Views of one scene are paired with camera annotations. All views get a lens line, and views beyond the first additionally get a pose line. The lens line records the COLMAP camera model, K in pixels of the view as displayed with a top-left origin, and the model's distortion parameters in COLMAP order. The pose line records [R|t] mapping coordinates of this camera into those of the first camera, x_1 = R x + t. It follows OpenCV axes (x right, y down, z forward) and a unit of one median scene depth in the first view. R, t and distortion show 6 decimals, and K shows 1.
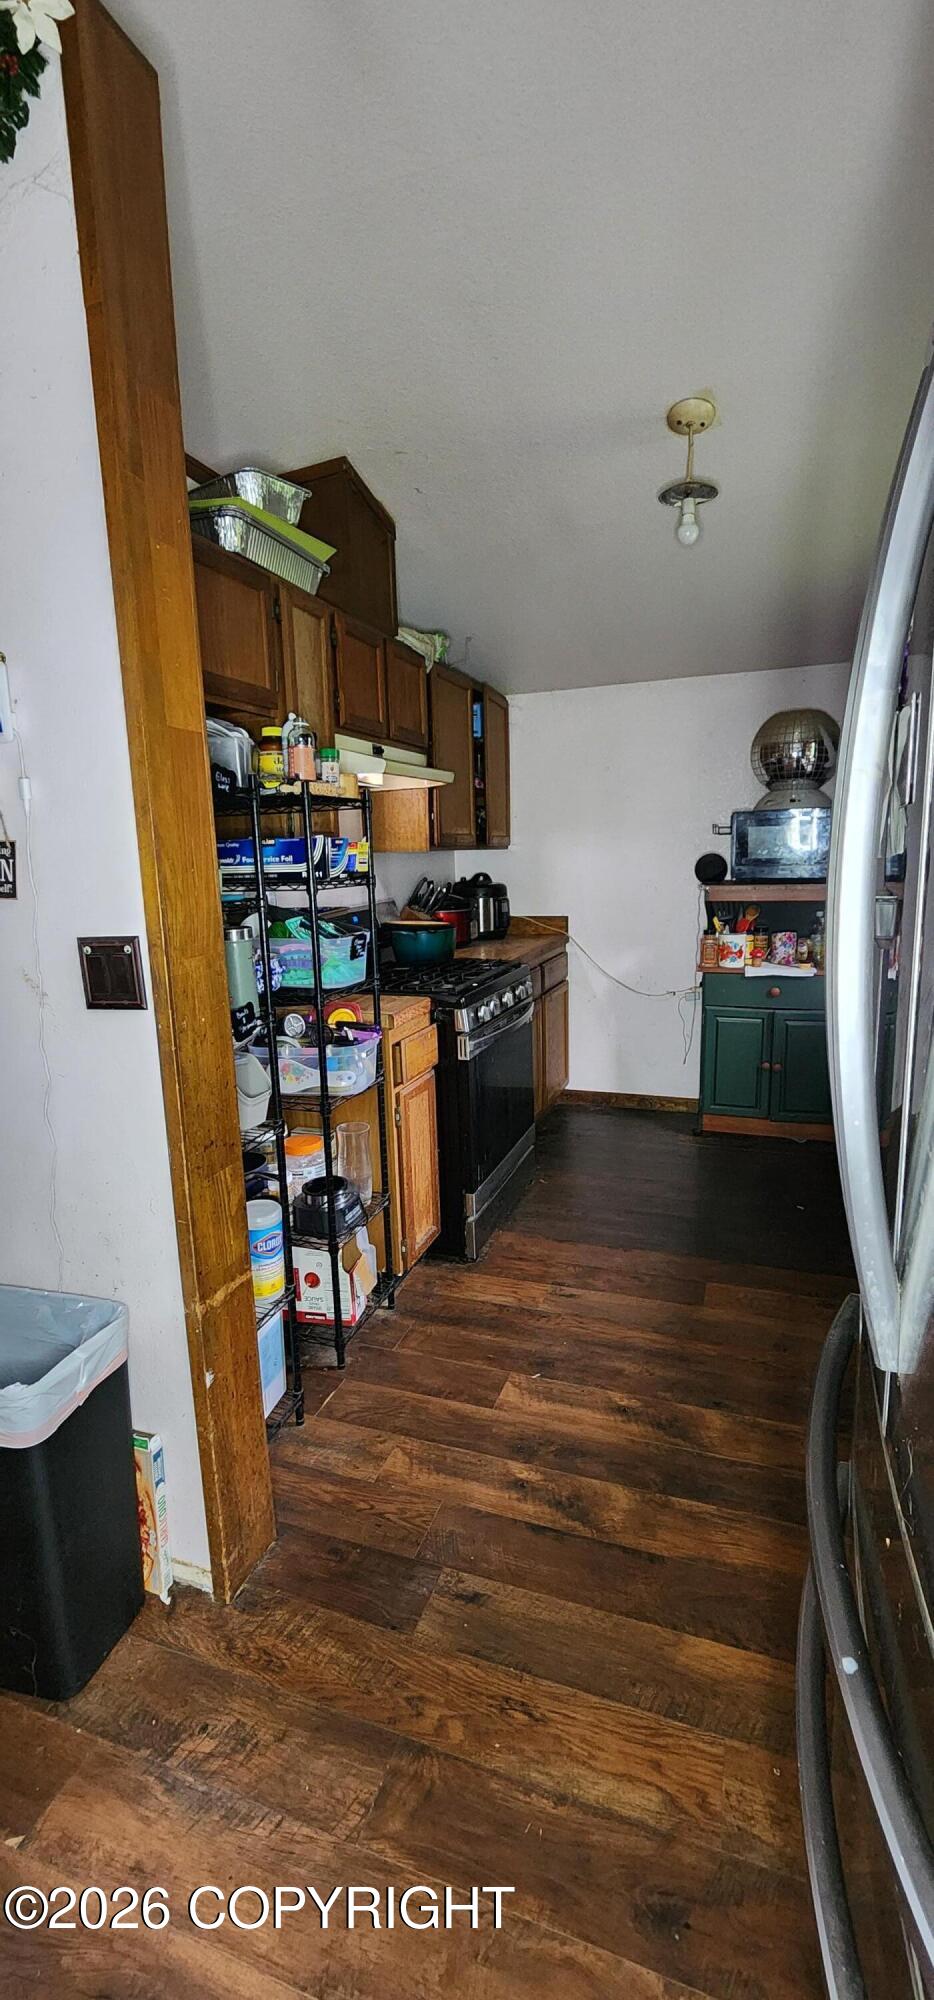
lens RADIAL K [[816.1, 0, 472.9], [0, 816.1, 1006.0], [0, 0, 1]] dist [-0.001724, 0.000503]
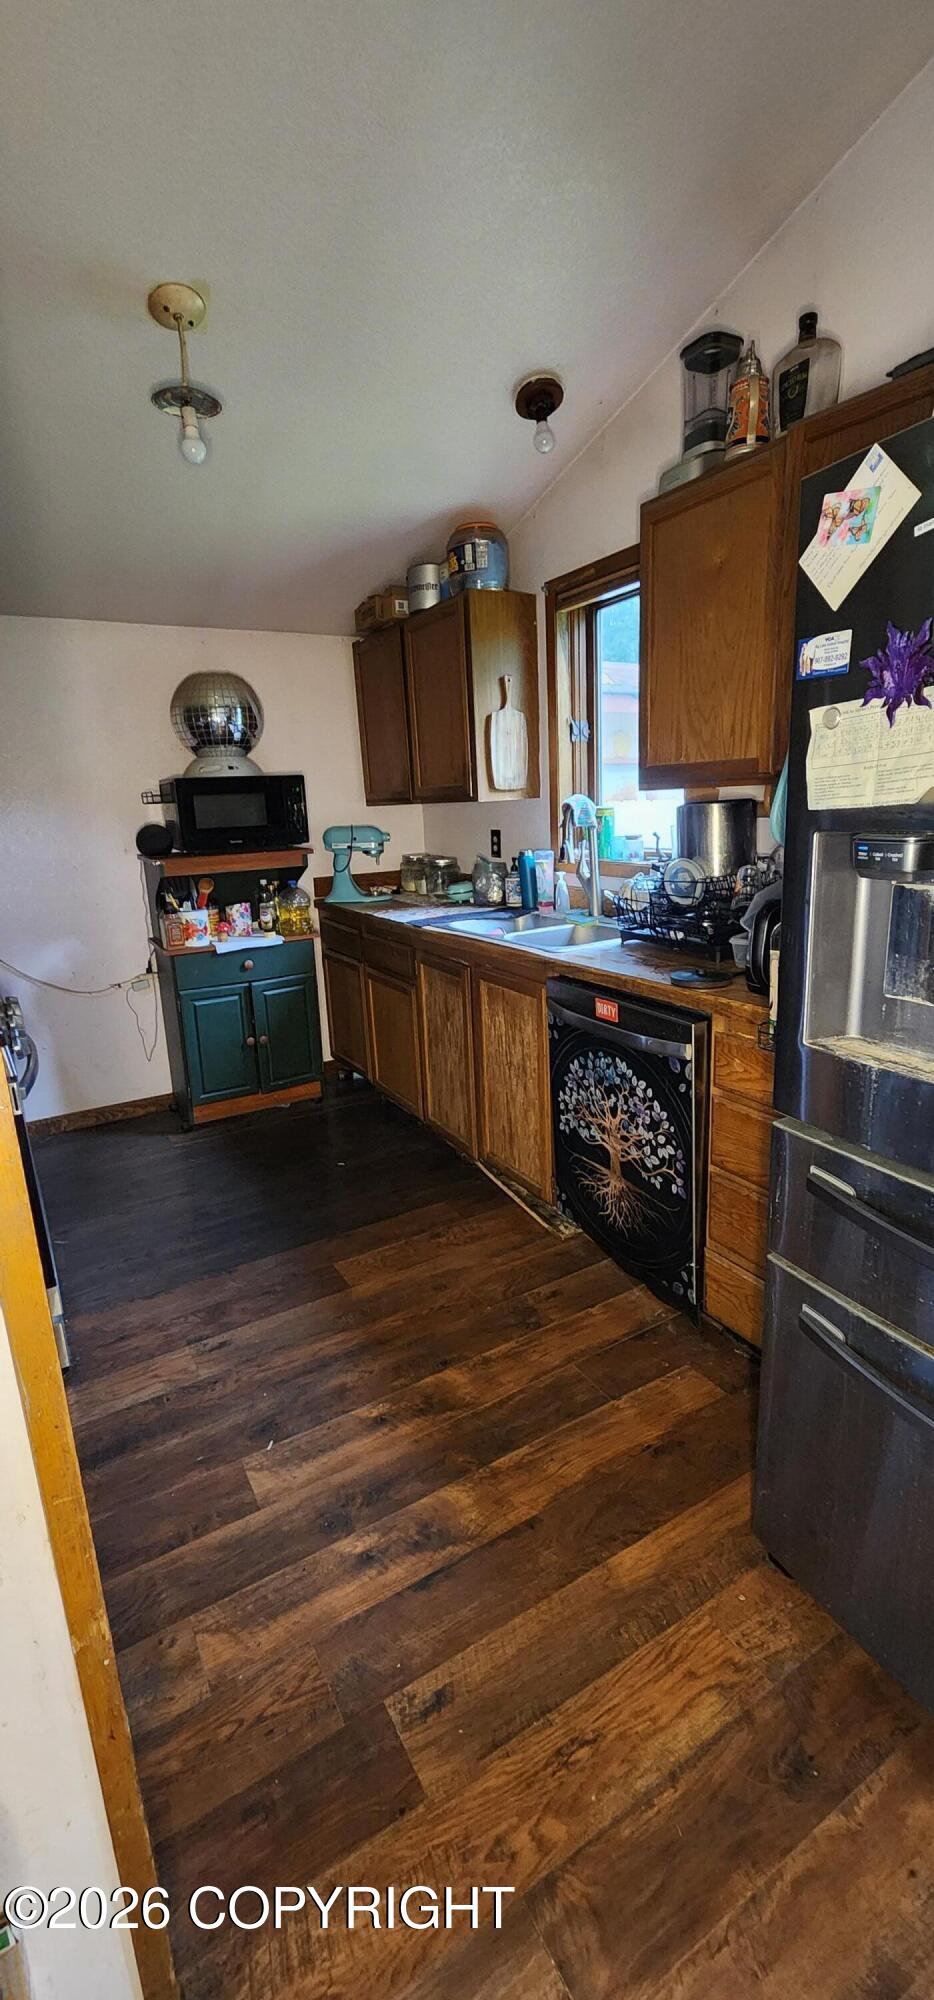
lens RADIAL K [[816.1, 0, 472.9], [0, 816.1, 1006.0], [0, 0, 1]] dist [-0.001724, 0.000503]
pose [[0.643390, -0.185716, 0.742670, -0.381106], [0.162826, 0.981128, 0.104287, -0.053201], [-0.748022, 0.053829, 0.661487, 0.301018]]
